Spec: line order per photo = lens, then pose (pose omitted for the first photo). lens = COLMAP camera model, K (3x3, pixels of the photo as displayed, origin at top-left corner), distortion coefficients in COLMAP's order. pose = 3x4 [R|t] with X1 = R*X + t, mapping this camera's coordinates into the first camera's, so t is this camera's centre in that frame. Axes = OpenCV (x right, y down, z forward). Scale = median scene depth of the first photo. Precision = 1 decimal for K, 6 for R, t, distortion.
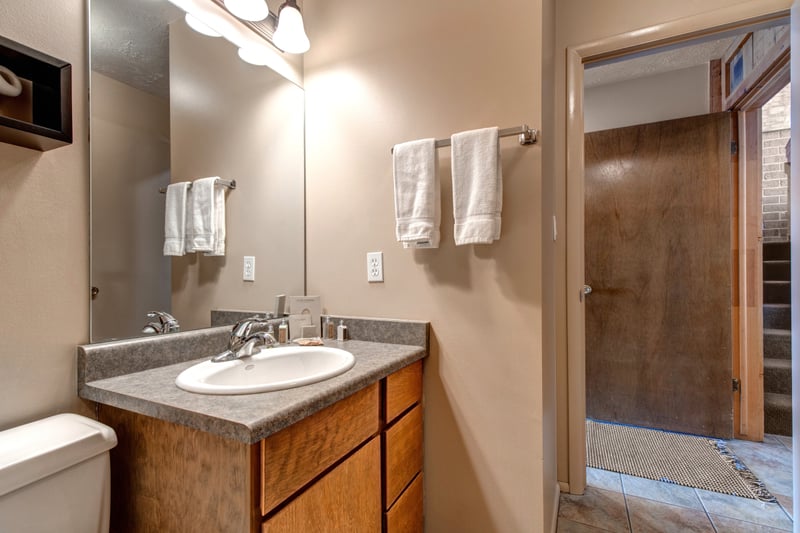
lens RADIAL K [[366.3, 0, 400.4], [0, 366.3, 273.6], [0, 0, 1]] dist [-0.002034, -0.000054]
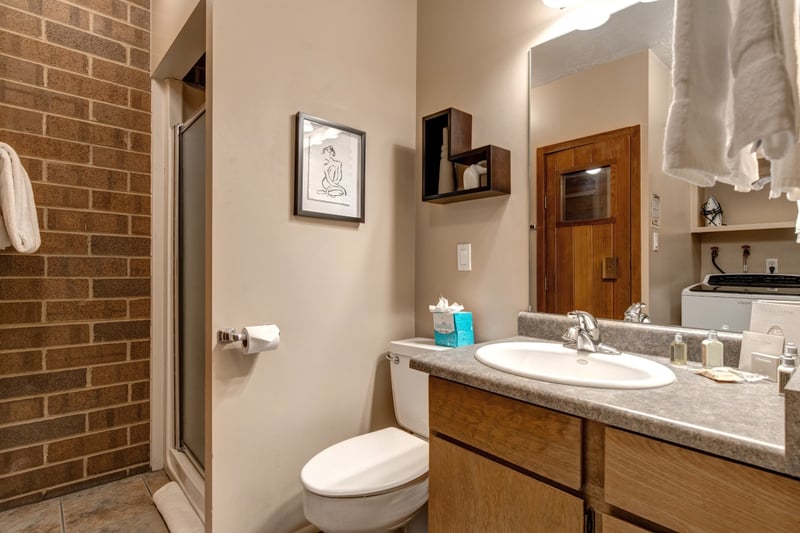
lens RADIAL K [[408.2, 0, 400.1], [0, 408.2, 265.3], [0, 0, 1]] dist [0.004383, 0.000241]
pose [[-0.386639, -0.006534, -0.922208, 0.892340], [0.003319, 0.999959, -0.008476, 0.009220], [0.922225, -0.006338, -0.386601, 1.129135]]
